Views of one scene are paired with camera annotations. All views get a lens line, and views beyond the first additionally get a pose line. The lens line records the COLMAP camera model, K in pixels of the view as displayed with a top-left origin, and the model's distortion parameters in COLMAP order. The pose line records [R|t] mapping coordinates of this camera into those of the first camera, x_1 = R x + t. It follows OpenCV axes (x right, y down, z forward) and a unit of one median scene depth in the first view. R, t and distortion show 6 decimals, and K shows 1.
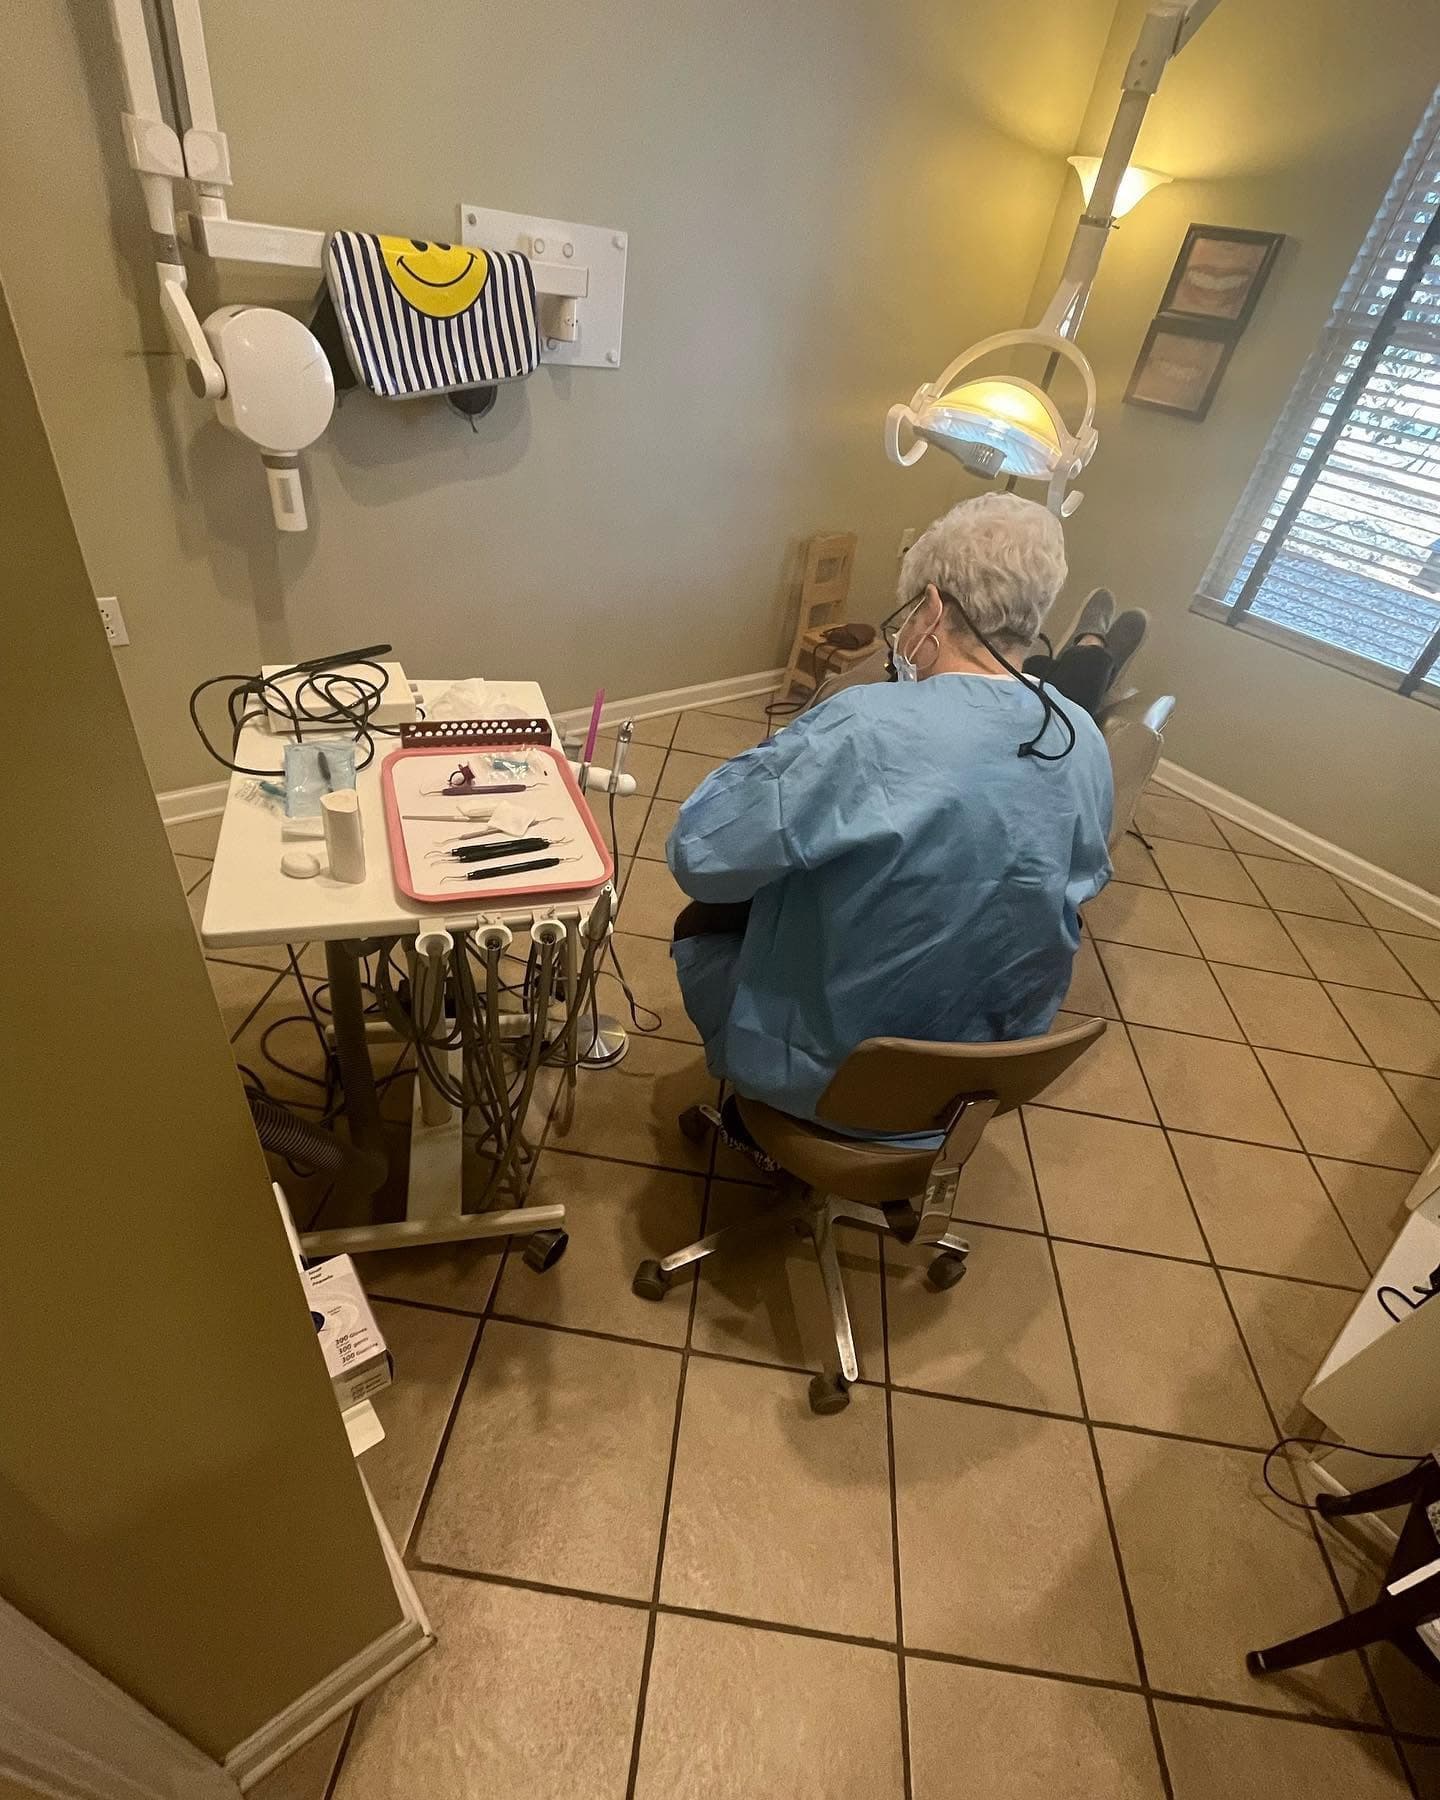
lens RADIAL K [[868.5, 0, 720.0], [0, 868.5, 900.0], [0, 0, 1]] dist [0.000730, 0.000377]
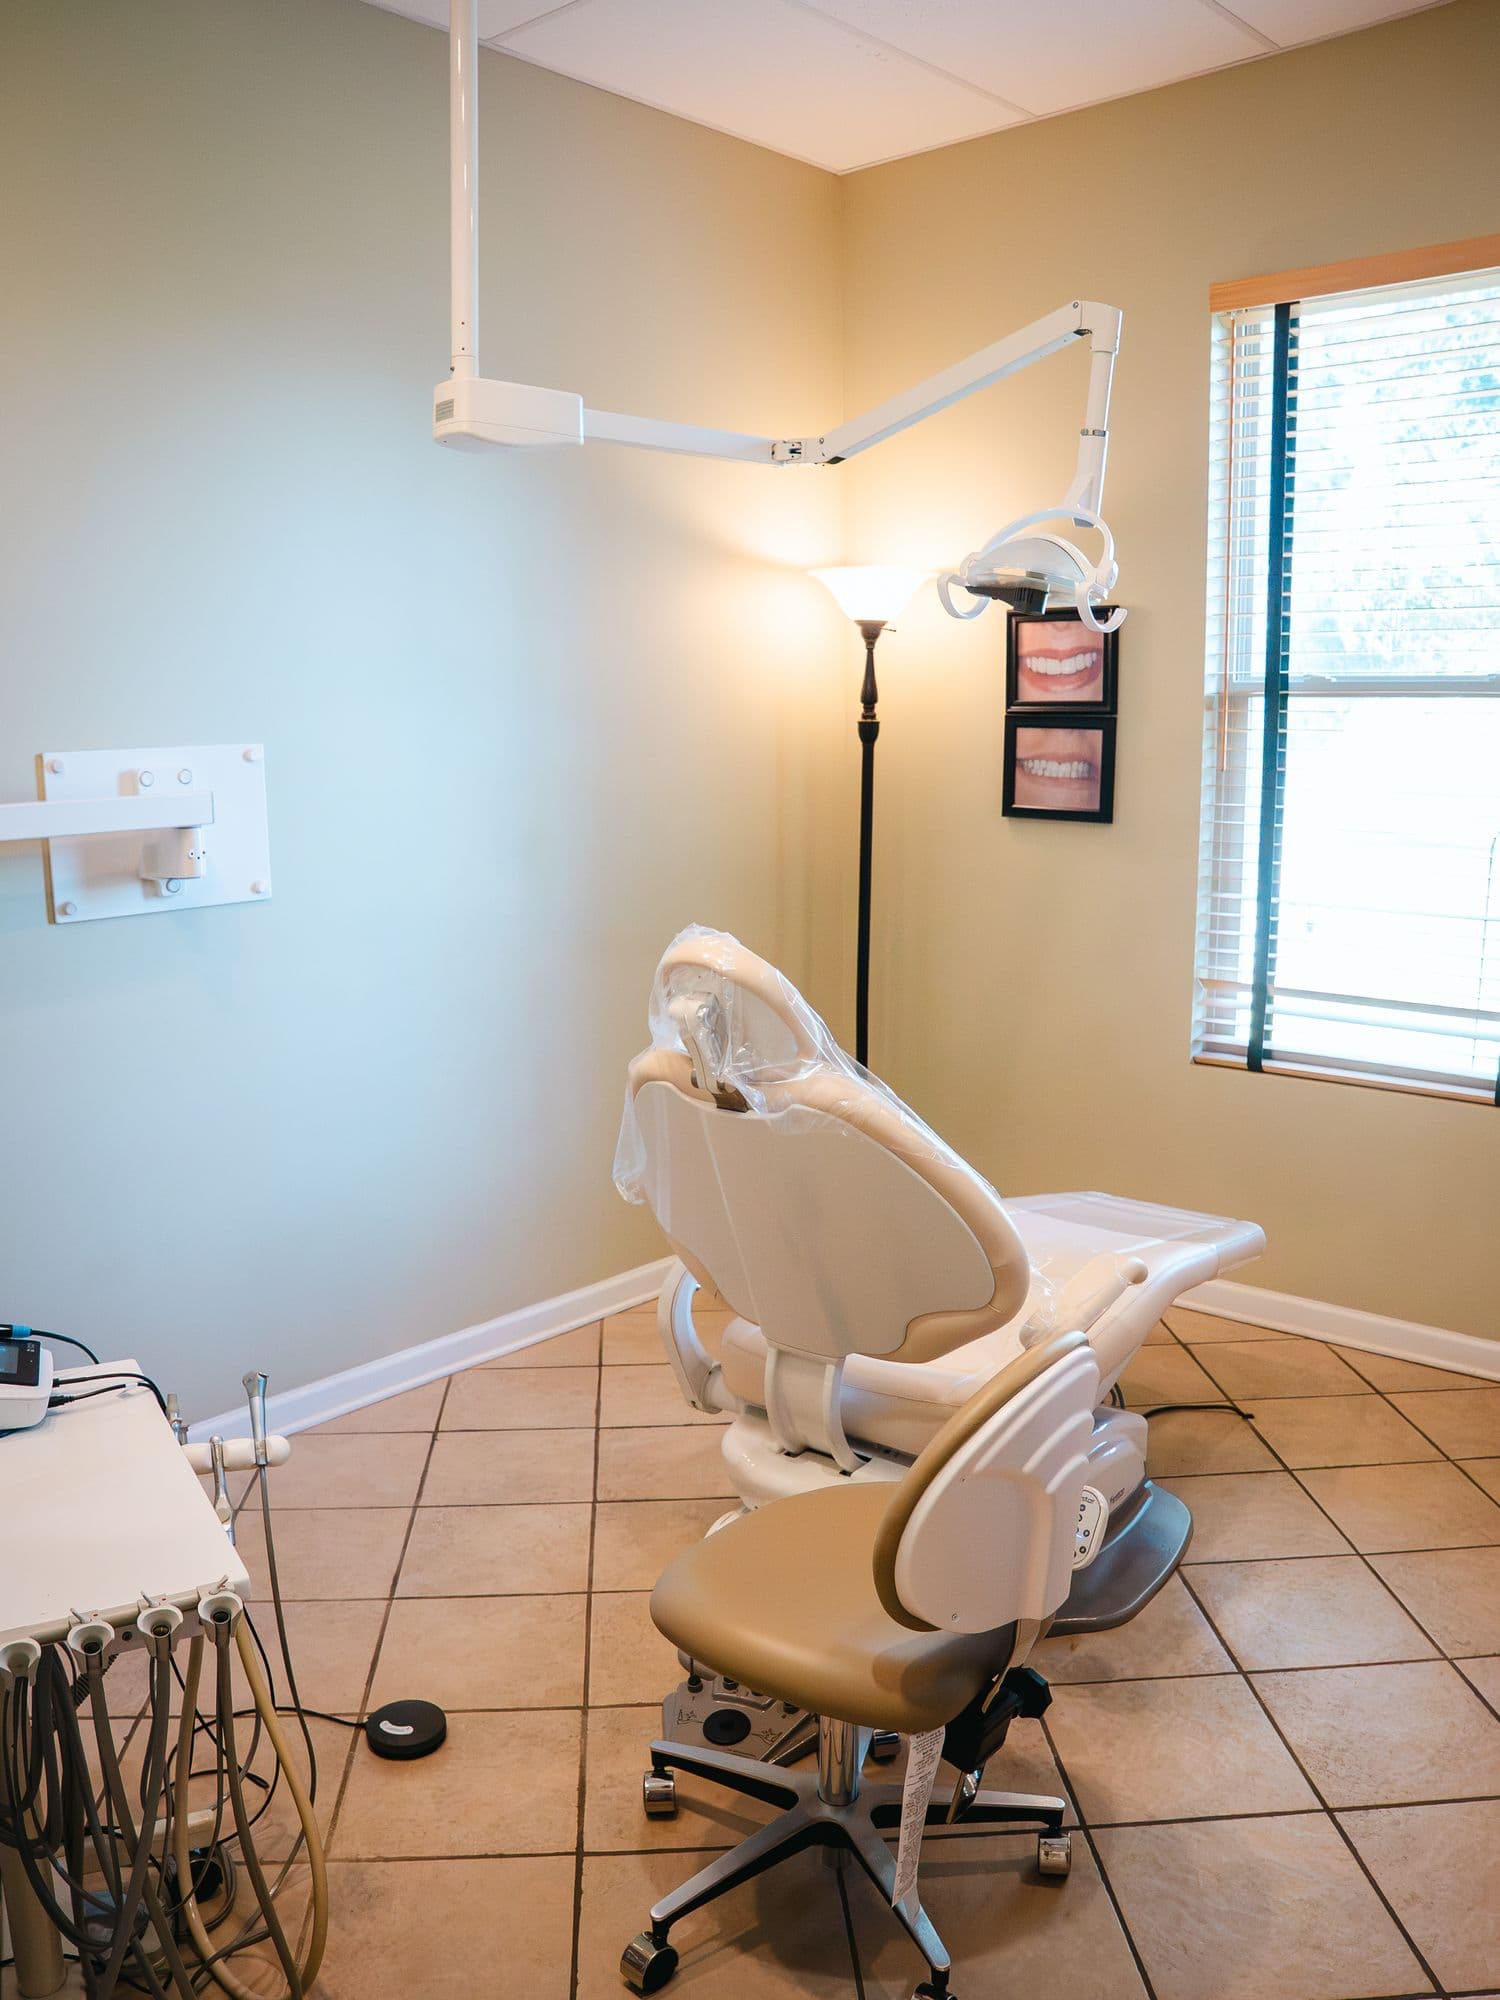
lens RADIAL K [[1680.3, 0, 750.0], [0, 1680.3, 1000.0], [0, 0, 1]] dist [-0.084067, -0.000164]
pose [[0.971876, -0.181865, 0.149608, 0.034803], [0.229124, 0.877014, -0.422314, 0.097911], [-0.054404, 0.444716, 0.894018, -0.157478]]
